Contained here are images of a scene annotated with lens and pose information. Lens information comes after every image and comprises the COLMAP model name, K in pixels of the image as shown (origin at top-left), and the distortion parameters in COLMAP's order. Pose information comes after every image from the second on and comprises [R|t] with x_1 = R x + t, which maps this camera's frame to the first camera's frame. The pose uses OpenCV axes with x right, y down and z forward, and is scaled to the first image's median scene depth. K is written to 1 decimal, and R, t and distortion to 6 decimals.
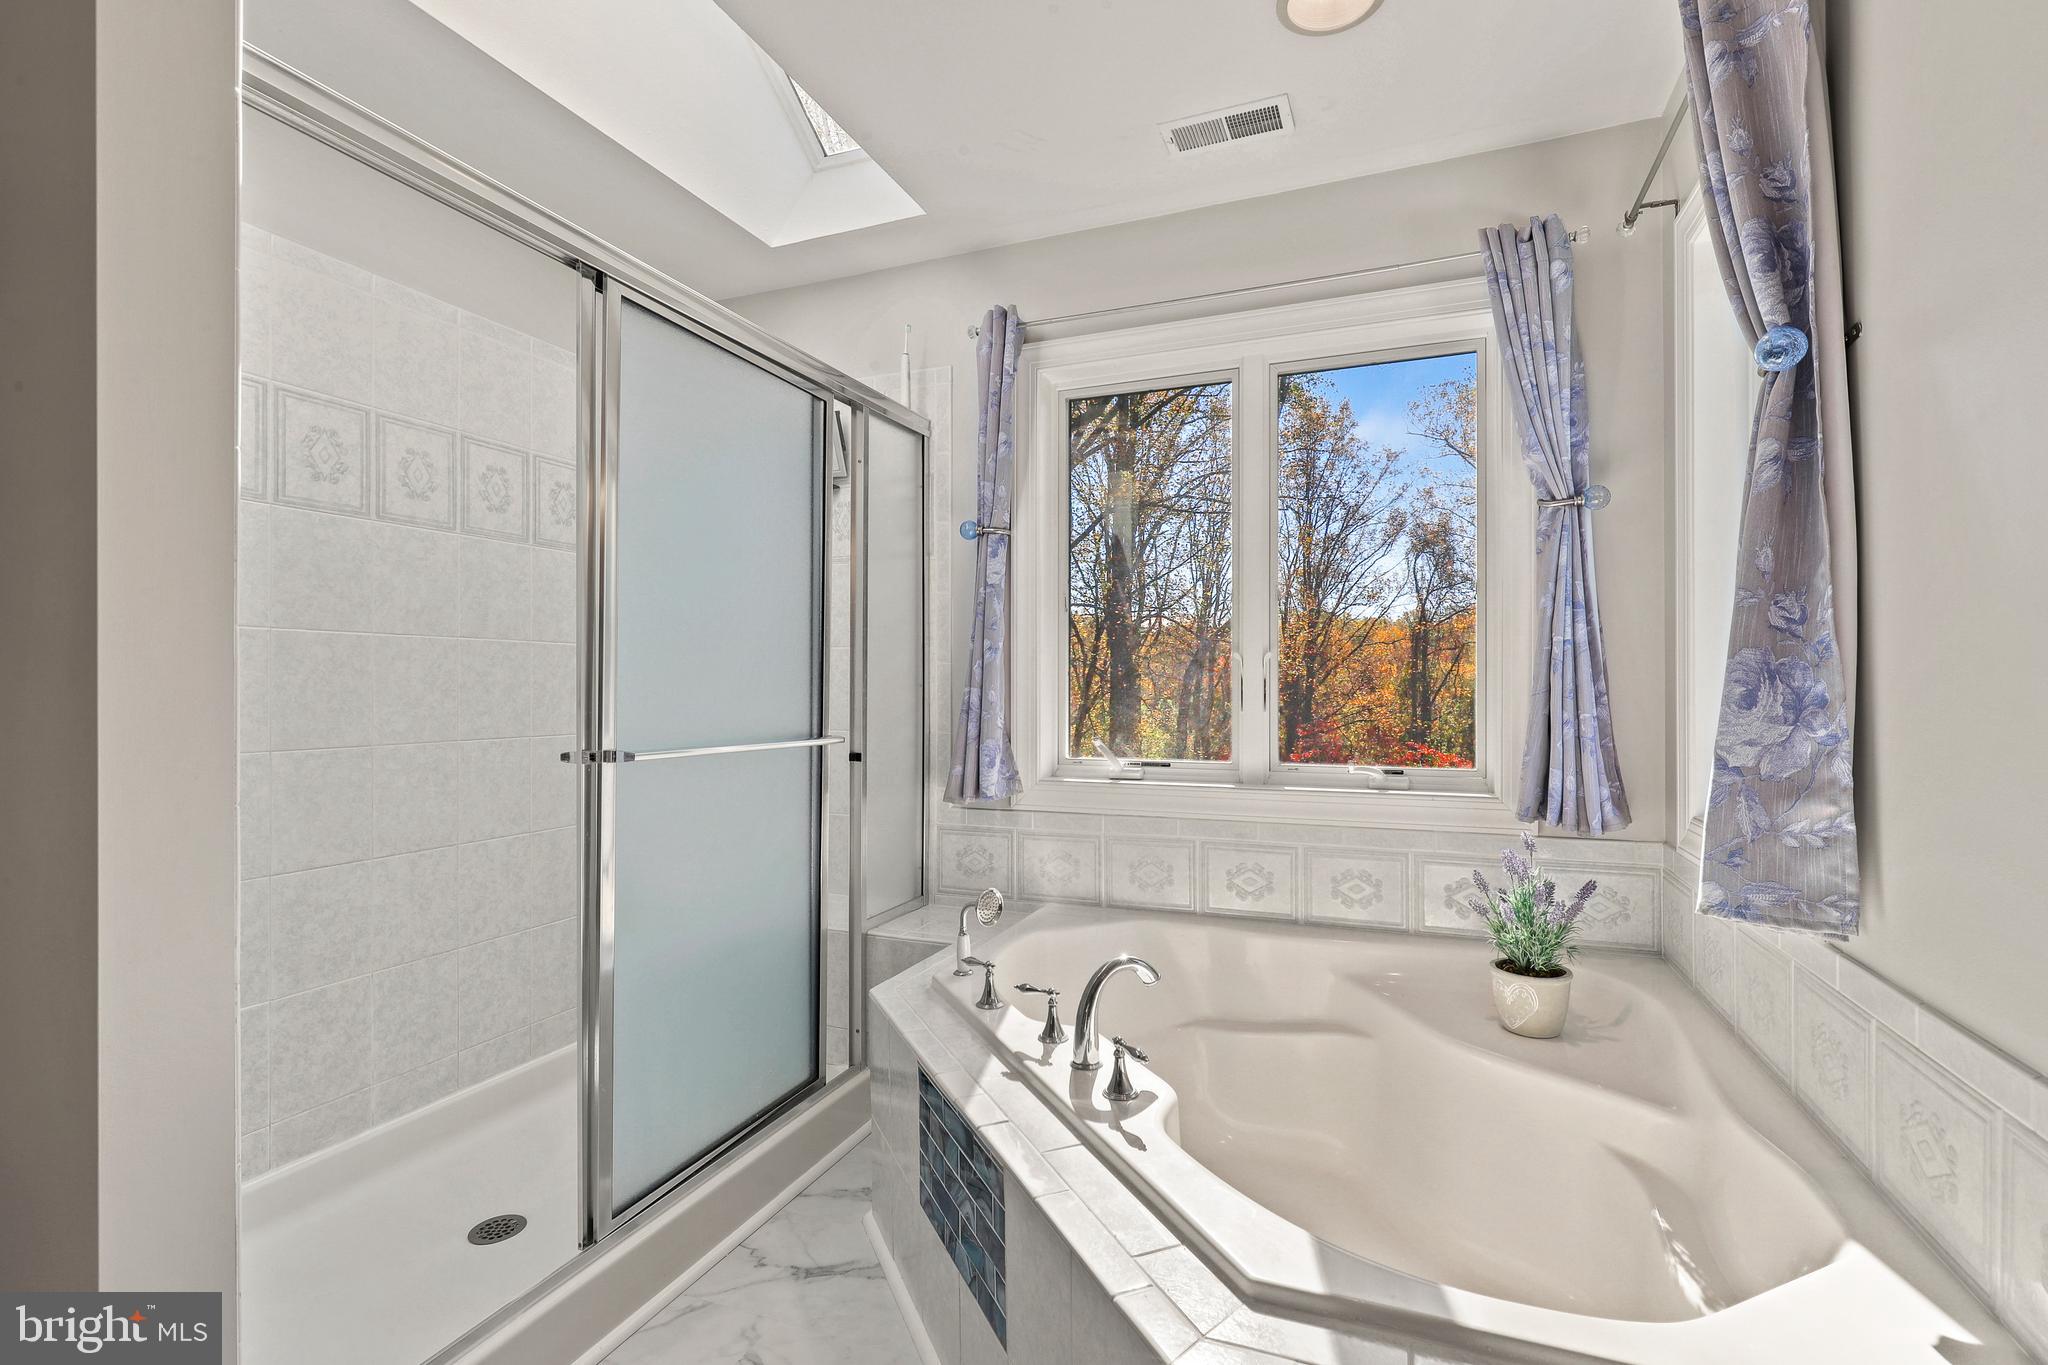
lens RADIAL K [[908.0, 0, 1034.7], [0, 908.0, 685.0], [0, 0, 1]] dist [0.005179, -0.000109]
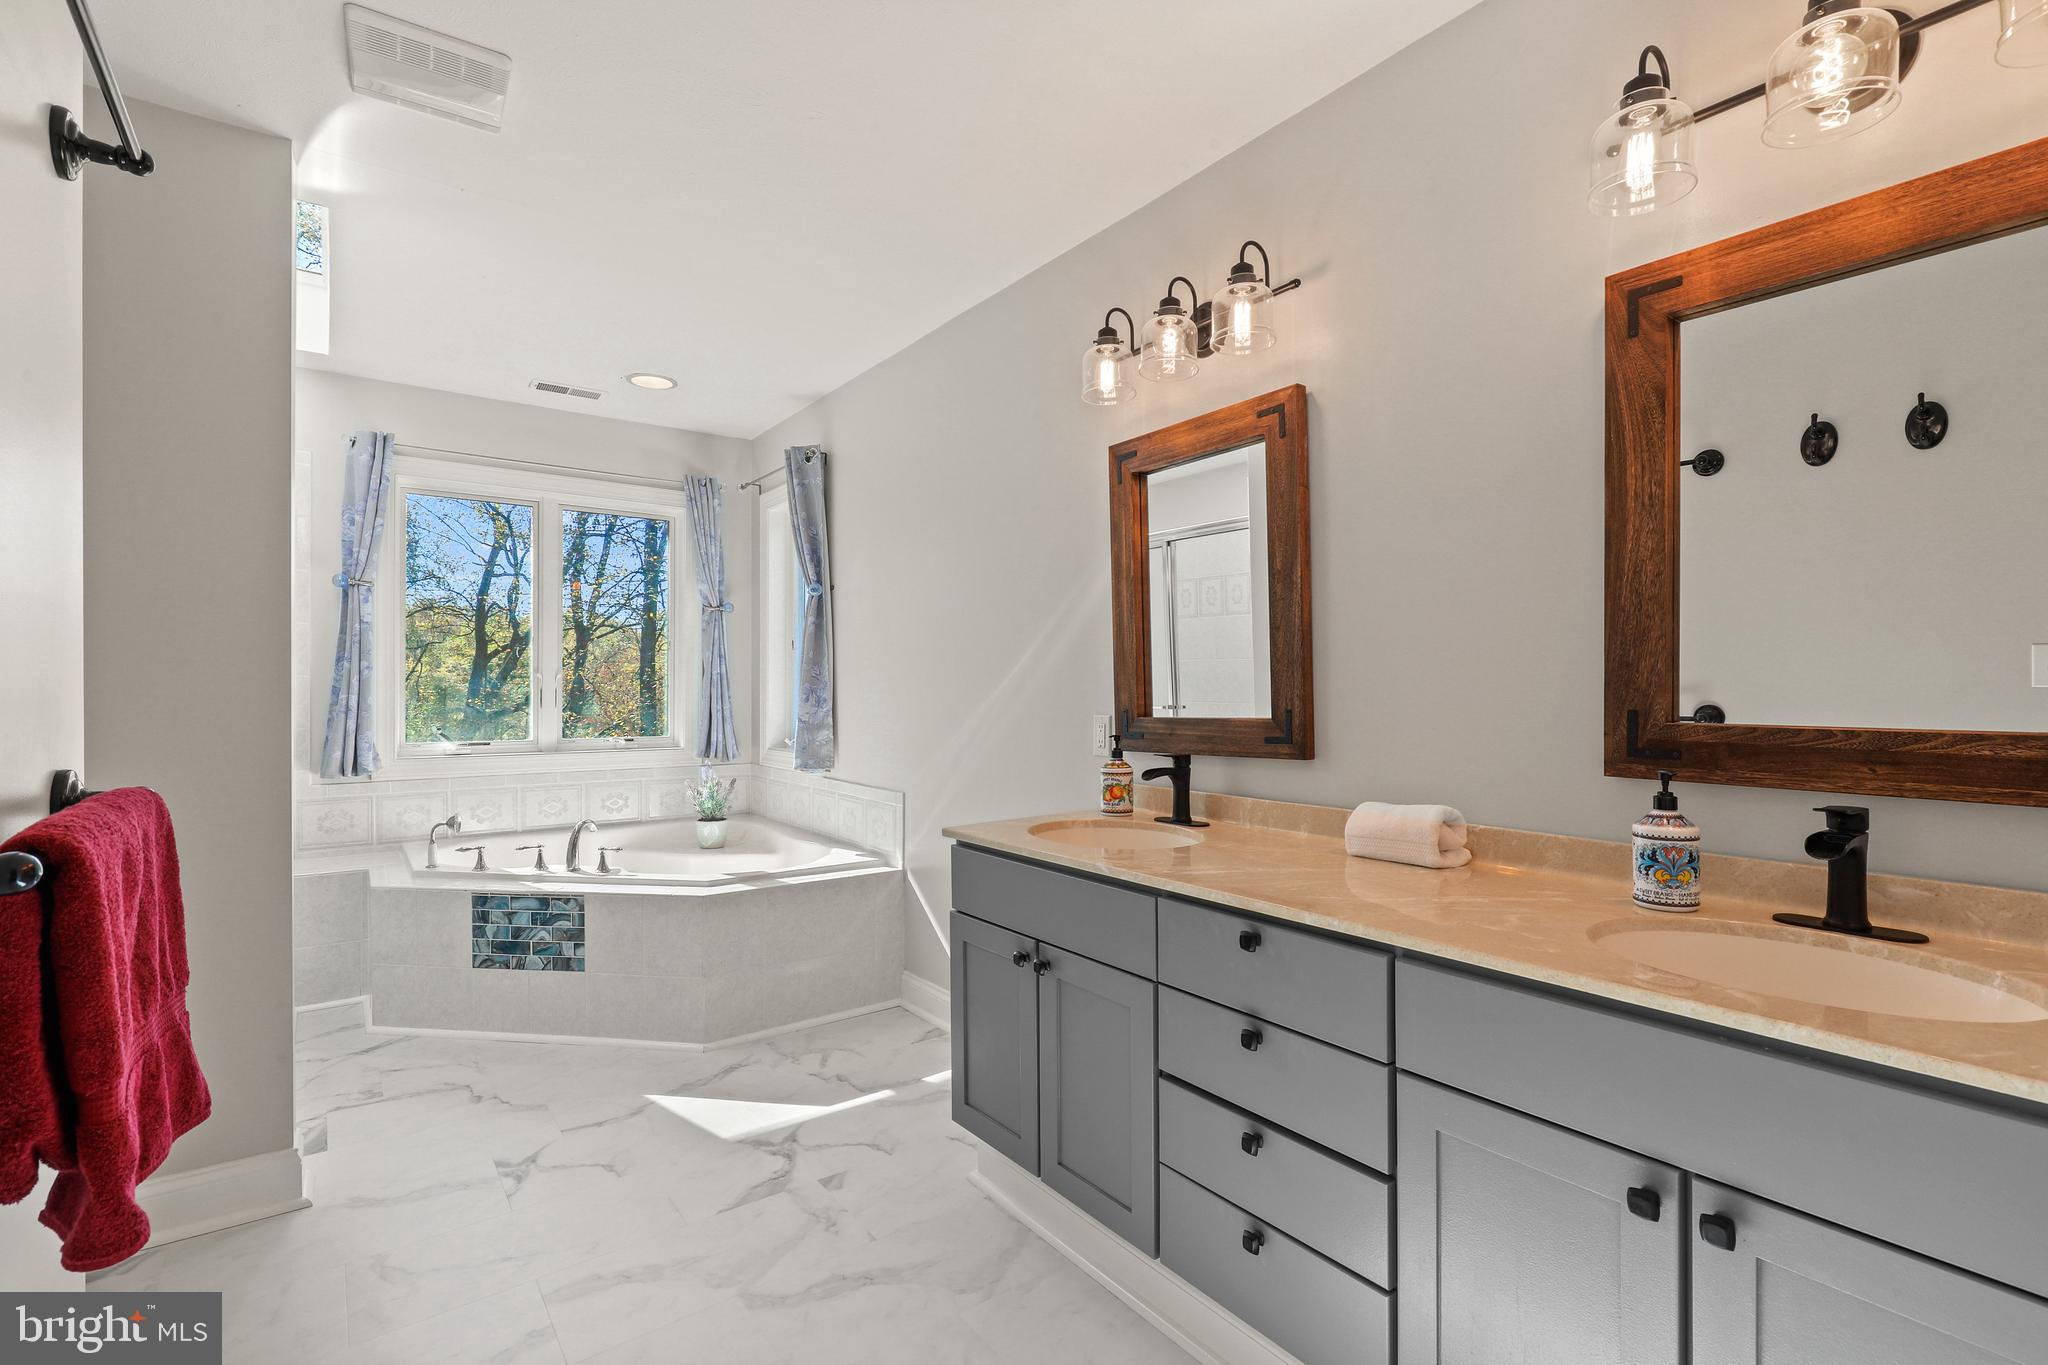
lens RADIAL K [[908.0, 0, 1034.7], [0, 908.0, 685.0], [0, 0, 1]] dist [0.005179, -0.000109]
pose [[0.502296, 0.007082, 0.864667, -0.917389], [-0.004896, 0.999974, -0.005346, -0.012025], [-0.864682, -0.001548, 0.502317, -0.749632]]
